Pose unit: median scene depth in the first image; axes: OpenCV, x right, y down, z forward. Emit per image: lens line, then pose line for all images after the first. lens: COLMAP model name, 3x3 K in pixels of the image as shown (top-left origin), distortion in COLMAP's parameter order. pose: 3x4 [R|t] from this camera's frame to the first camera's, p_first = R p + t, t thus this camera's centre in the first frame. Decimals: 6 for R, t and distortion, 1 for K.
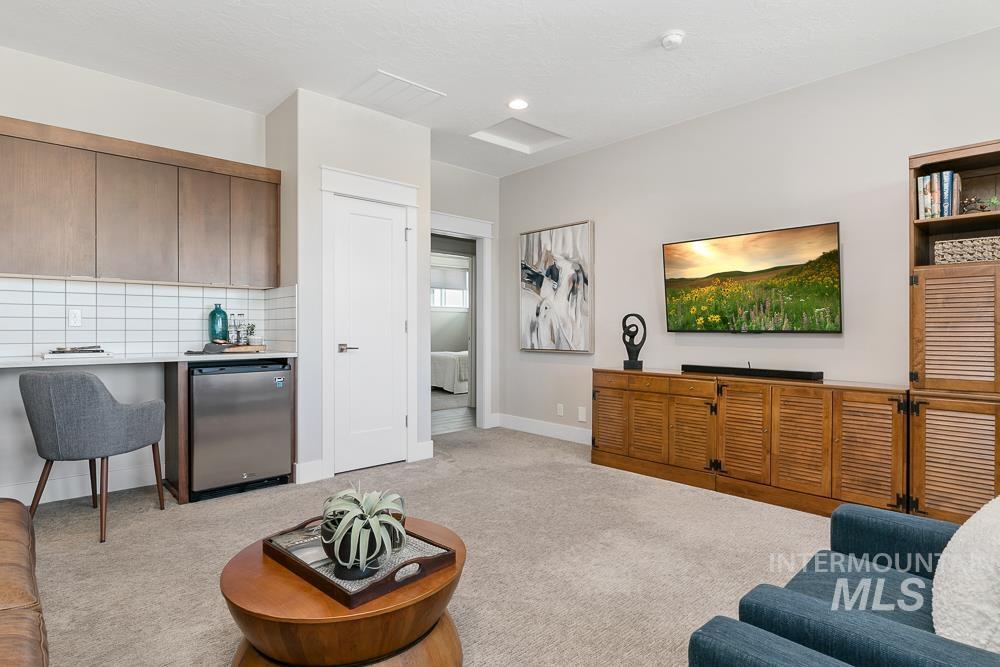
lens RADIAL K [[529.9, 0, 498.2], [0, 529.9, 326.9], [0, 0, 1]] dist [0.000323, 0.000144]
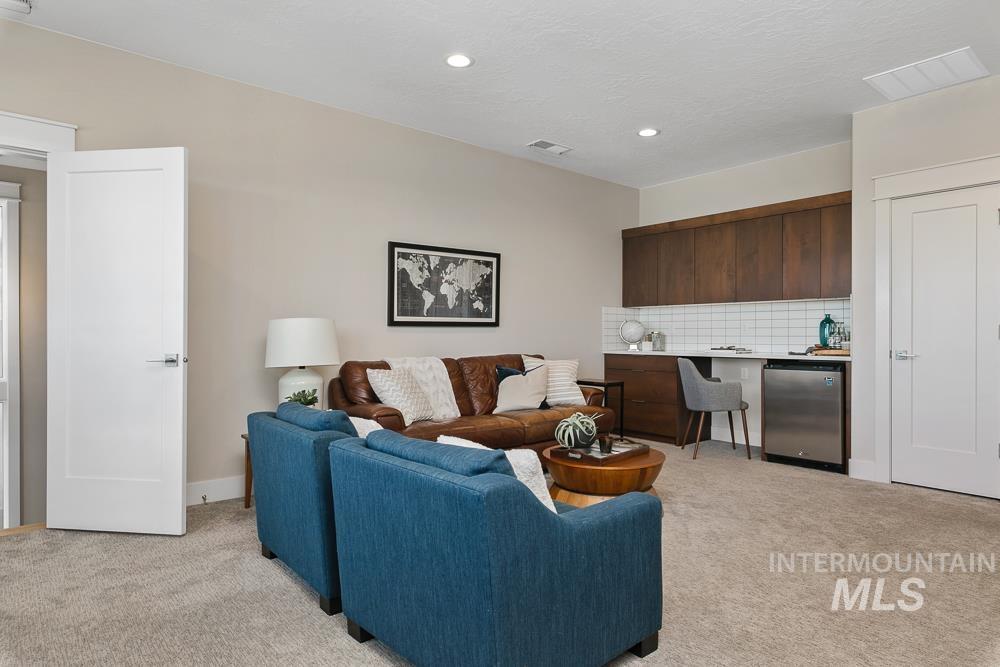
lens RADIAL K [[573.6, 0, 498.8], [0, 573.6, 335.6], [0, 0, 1]] dist [0.000022, -0.000059]
pose [[-0.045473, 0.001806, -0.998964, 0.838487], [0.005160, 0.999985, 0.001573, -0.000588], [0.998952, -0.005083, -0.045482, 0.334093]]
